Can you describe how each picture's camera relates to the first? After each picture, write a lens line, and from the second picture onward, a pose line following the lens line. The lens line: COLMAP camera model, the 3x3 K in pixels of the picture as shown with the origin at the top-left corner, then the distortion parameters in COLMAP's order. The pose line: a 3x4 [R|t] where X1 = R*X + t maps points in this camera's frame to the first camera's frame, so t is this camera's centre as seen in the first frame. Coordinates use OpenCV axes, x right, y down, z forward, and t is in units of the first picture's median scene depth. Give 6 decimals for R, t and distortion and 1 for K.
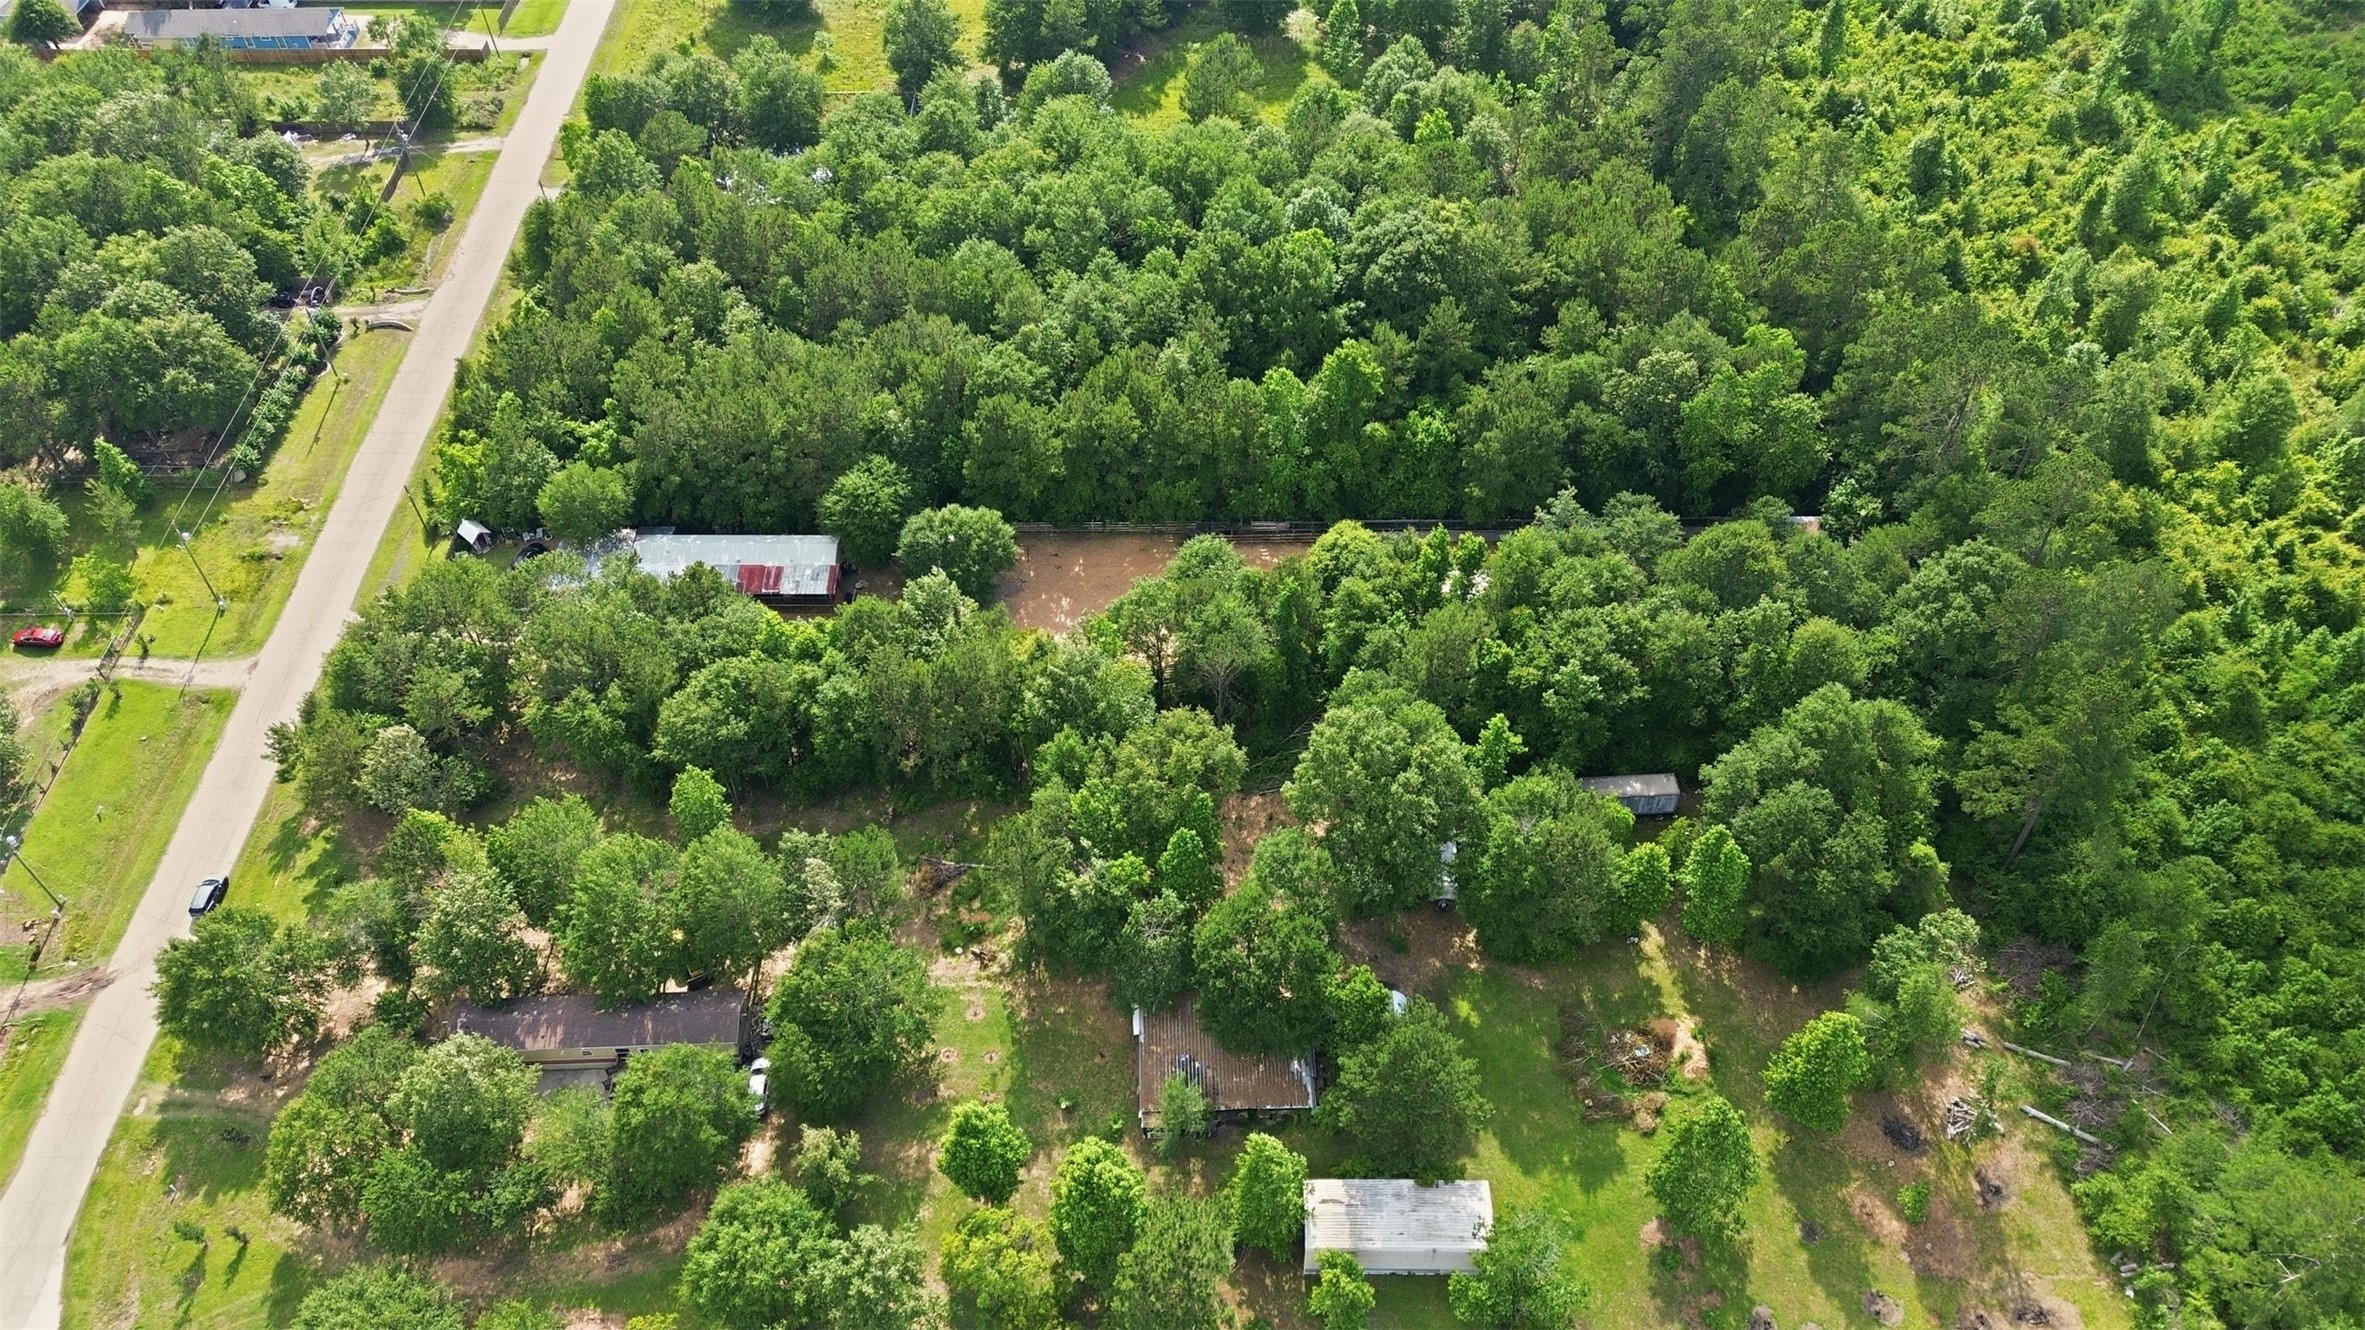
lens RADIAL K [[1666.4, 0, 1185.3], [0, 1666.4, 661.2], [0, 0, 1]] dist [0.084769, -0.084021]
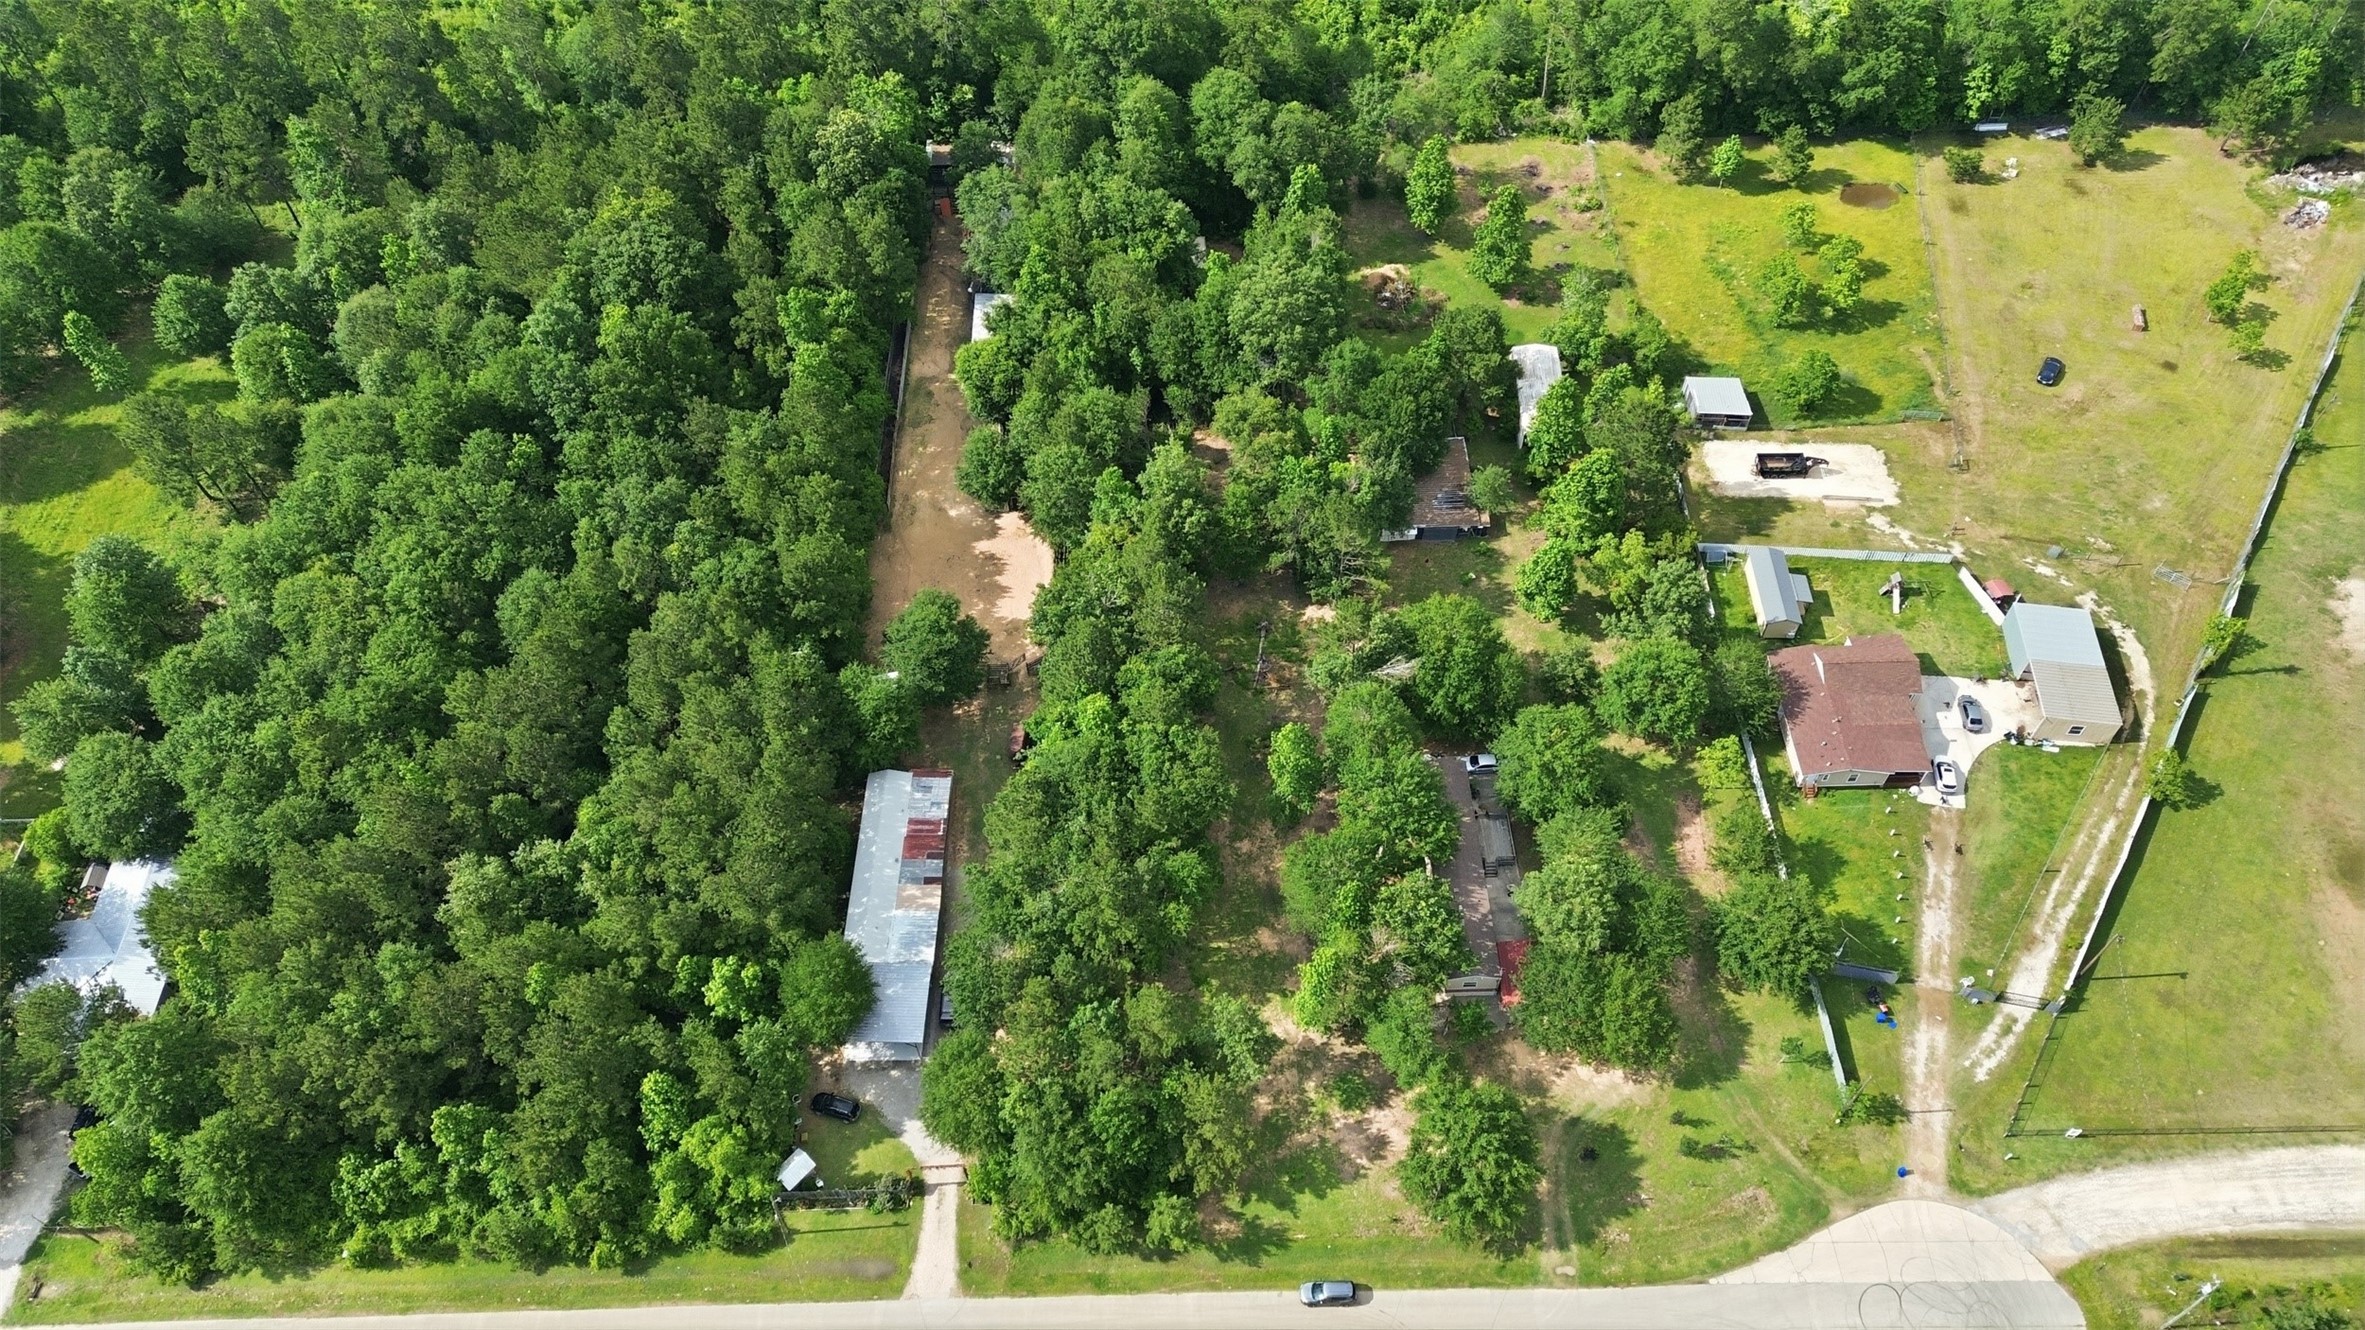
lens RADIAL K [[1666.4, 0, 1185.3], [0, 1666.4, 661.2], [0, 0, 1]] dist [0.084769, -0.084021]
pose [[-0.009154, -0.793378, 0.608661, -0.753802], [0.759323, 0.390543, 0.520486, -0.469395], [-0.650650, 0.466935, 0.598854, 0.295303]]
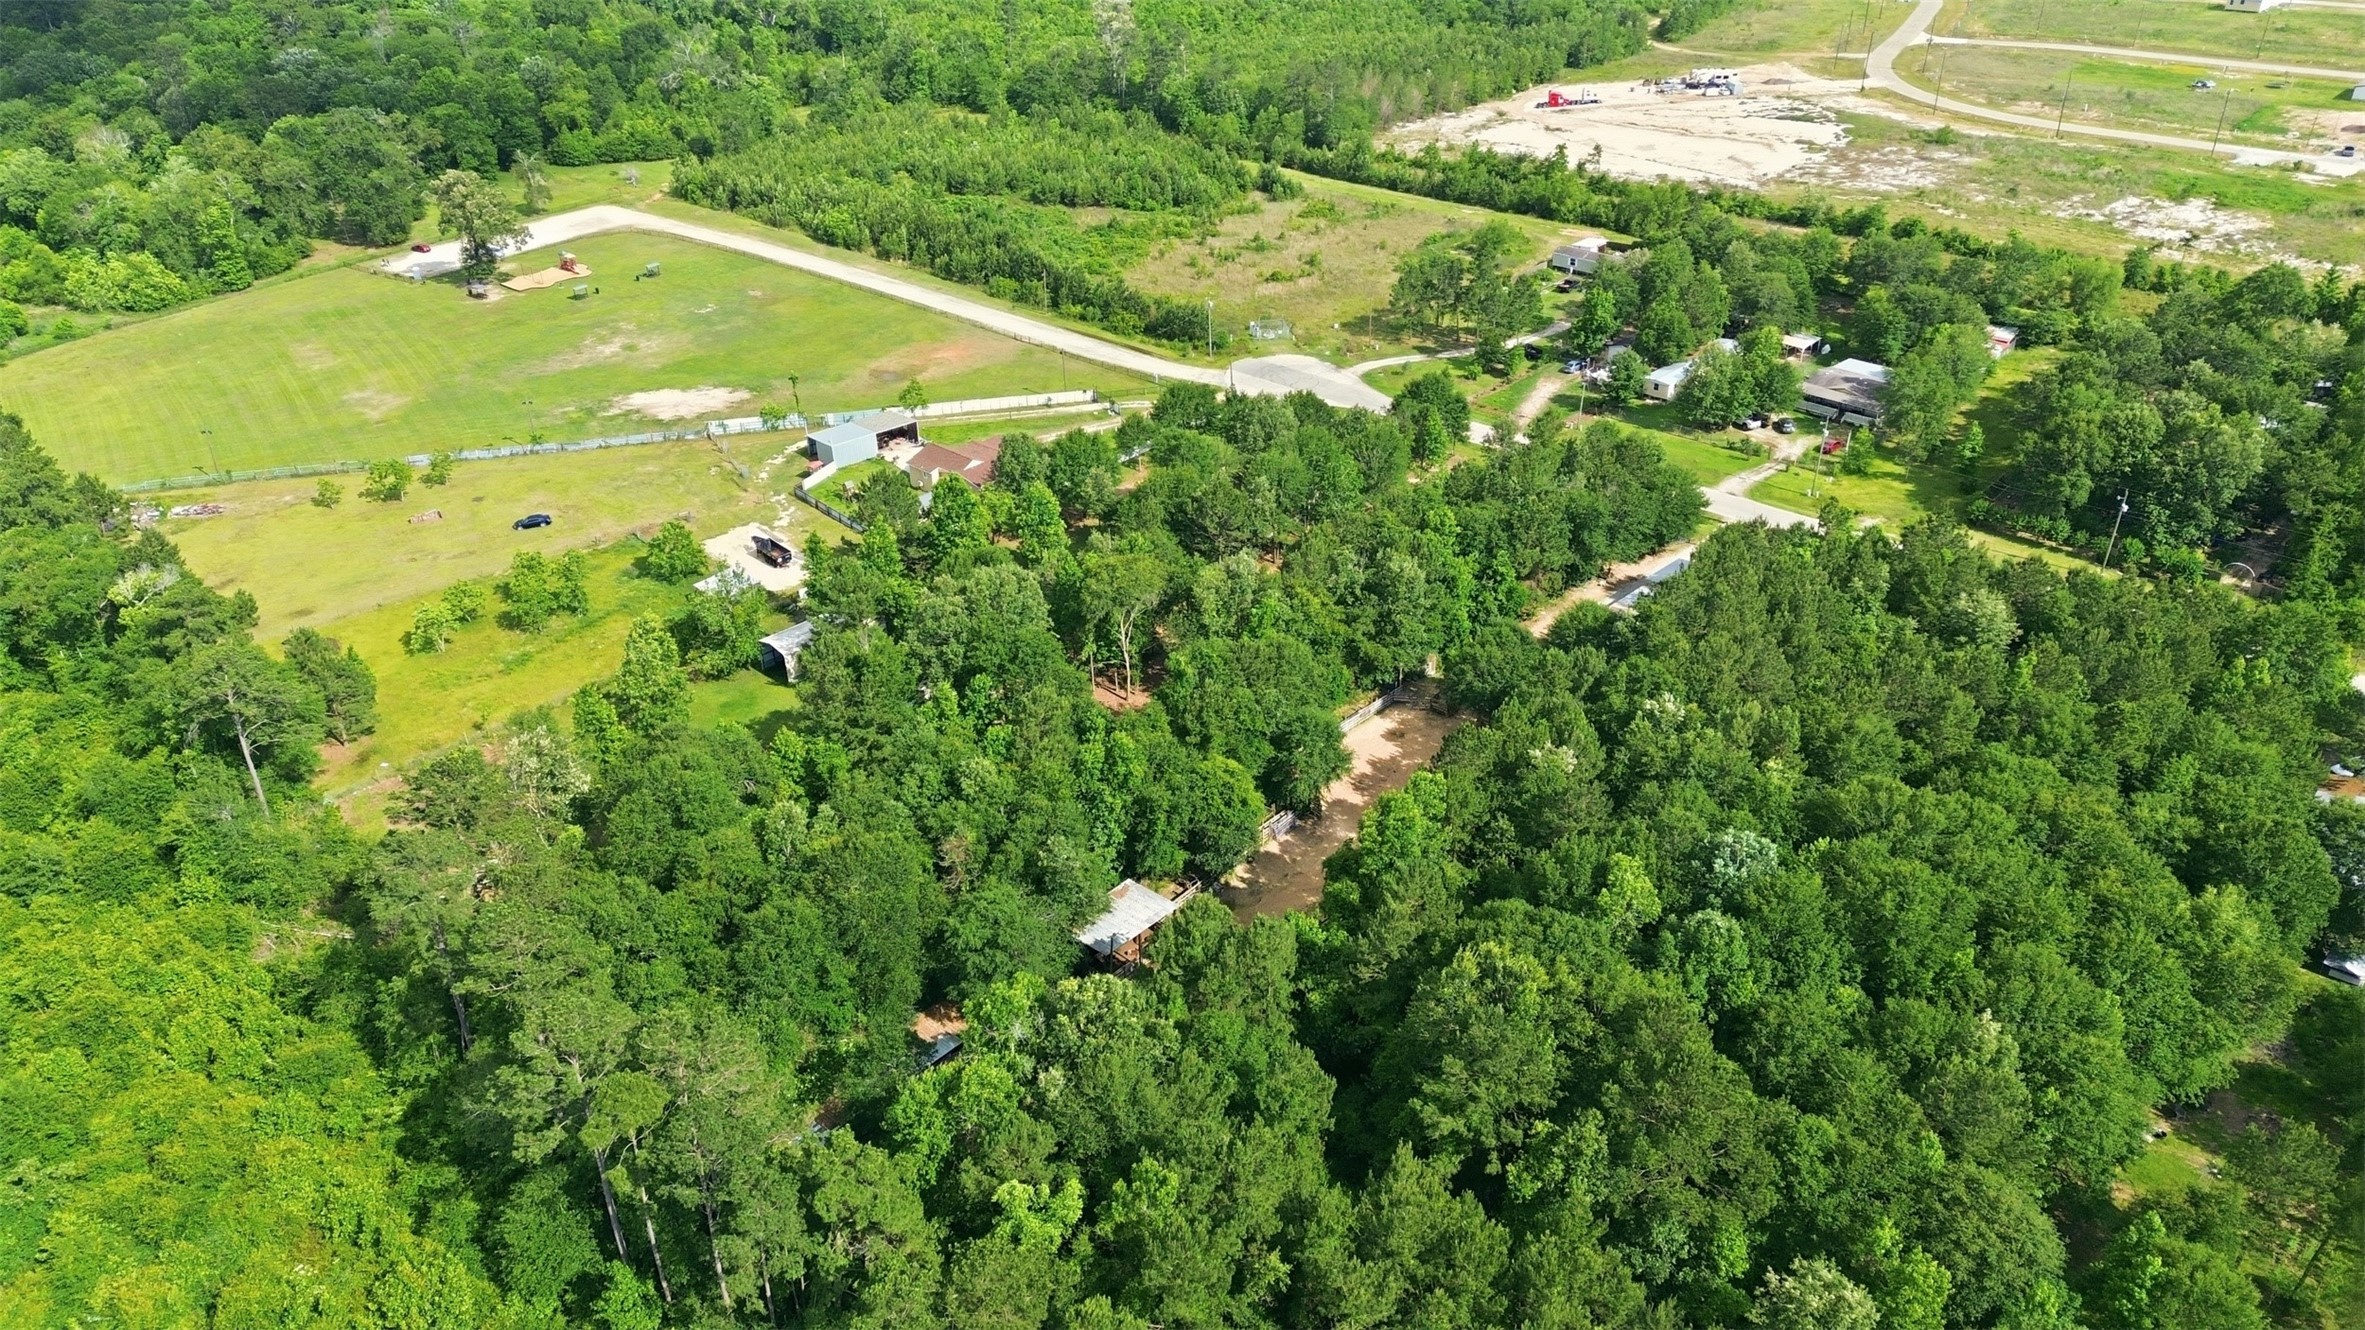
lens RADIAL K [[1666.4, 0, 1185.3], [0, 1666.4, 661.2], [0, 0, 1]] dist [0.084769, -0.084021]
pose [[-0.691512, 0.386148, -0.610493, 0.631177], [-0.517482, 0.324854, 0.791633, -0.789455], [0.504008, 0.863342, -0.024816, 0.912644]]
